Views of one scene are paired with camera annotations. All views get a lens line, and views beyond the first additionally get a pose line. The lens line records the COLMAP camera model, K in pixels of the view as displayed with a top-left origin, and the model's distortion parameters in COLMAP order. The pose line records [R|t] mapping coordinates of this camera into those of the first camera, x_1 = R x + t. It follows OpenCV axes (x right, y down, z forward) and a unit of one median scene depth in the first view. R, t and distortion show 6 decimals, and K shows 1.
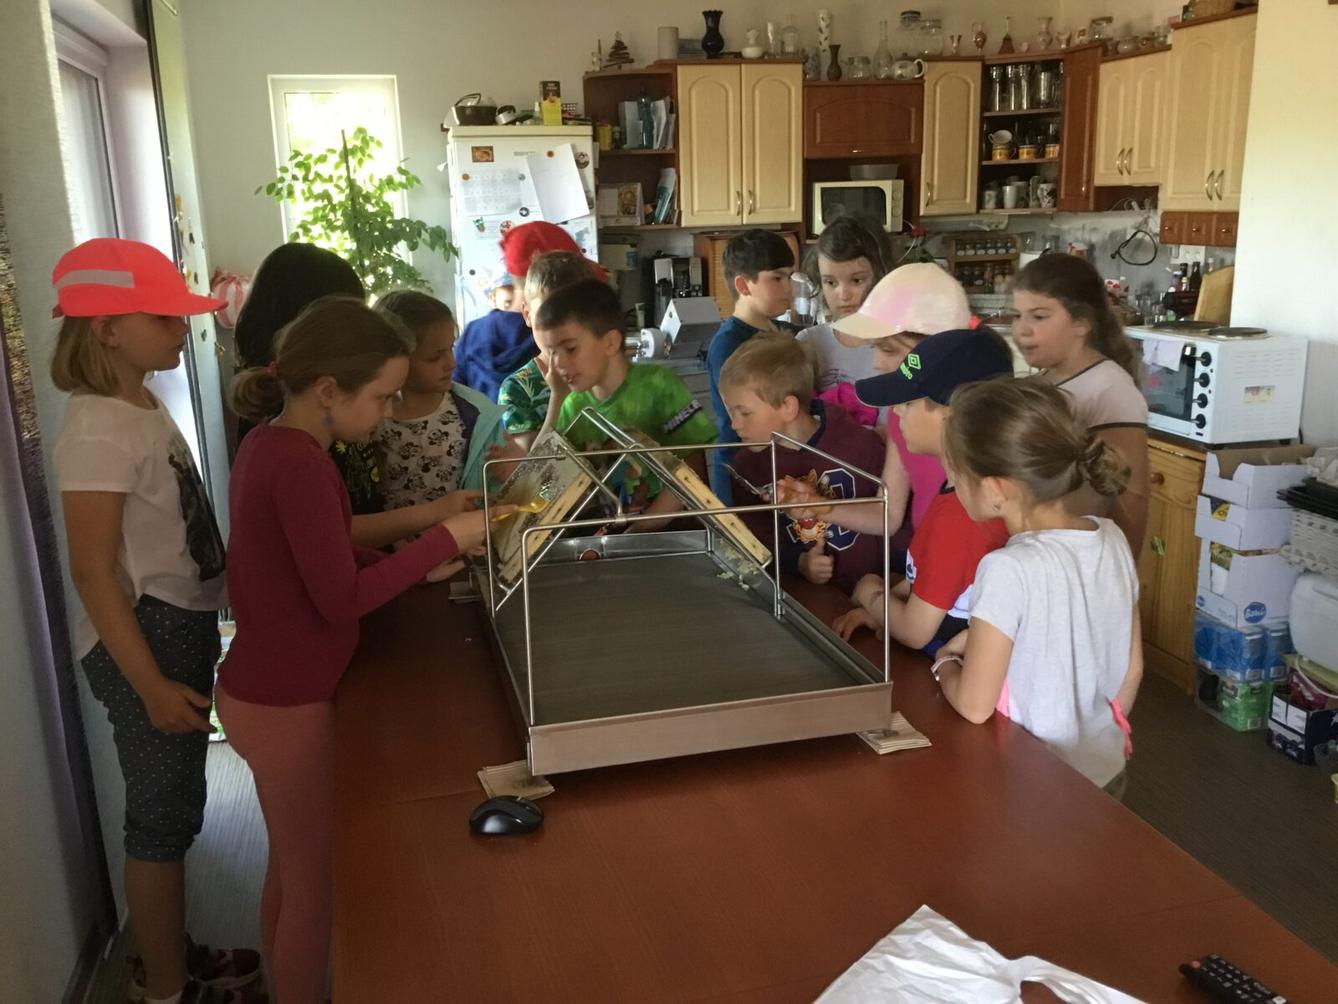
lens RADIAL K [[1216.1, 0, 668.5], [0, 1216.1, 501.1], [0, 0, 1]] dist [0.110871, -0.295463]
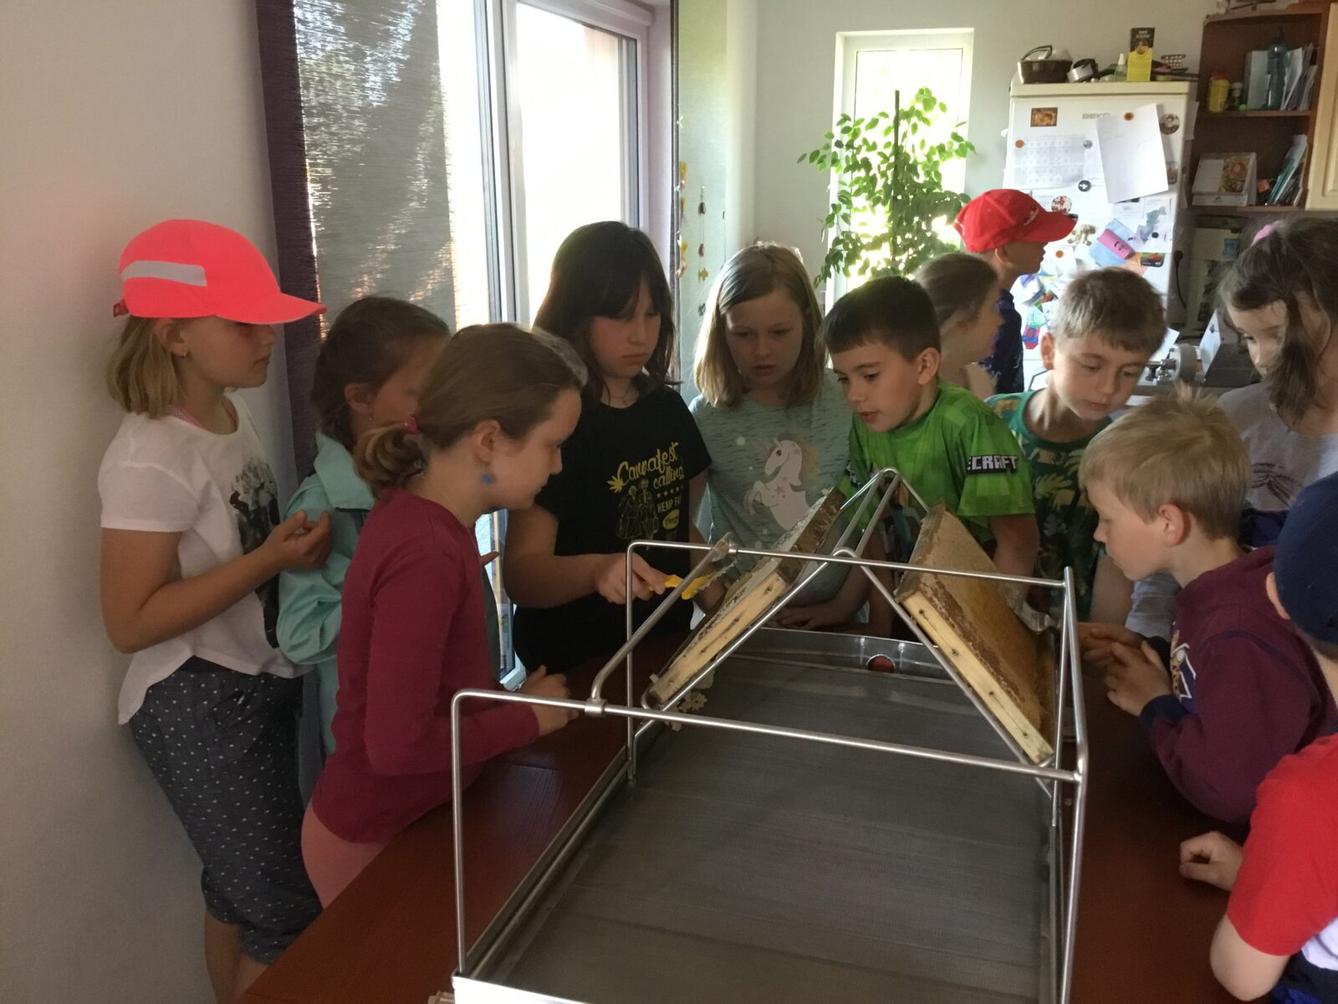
lens RADIAL K [[1219.0, 0, 670.1], [0, 1219.0, 505.8], [0, 0, 1]] dist [0.006378, -0.054409]
pose [[0.858526, 0.150816, -0.490089, 0.077028], [-0.134902, 0.988531, 0.067884, -0.039393], [0.494706, 0.007834, 0.869025, 0.141686]]
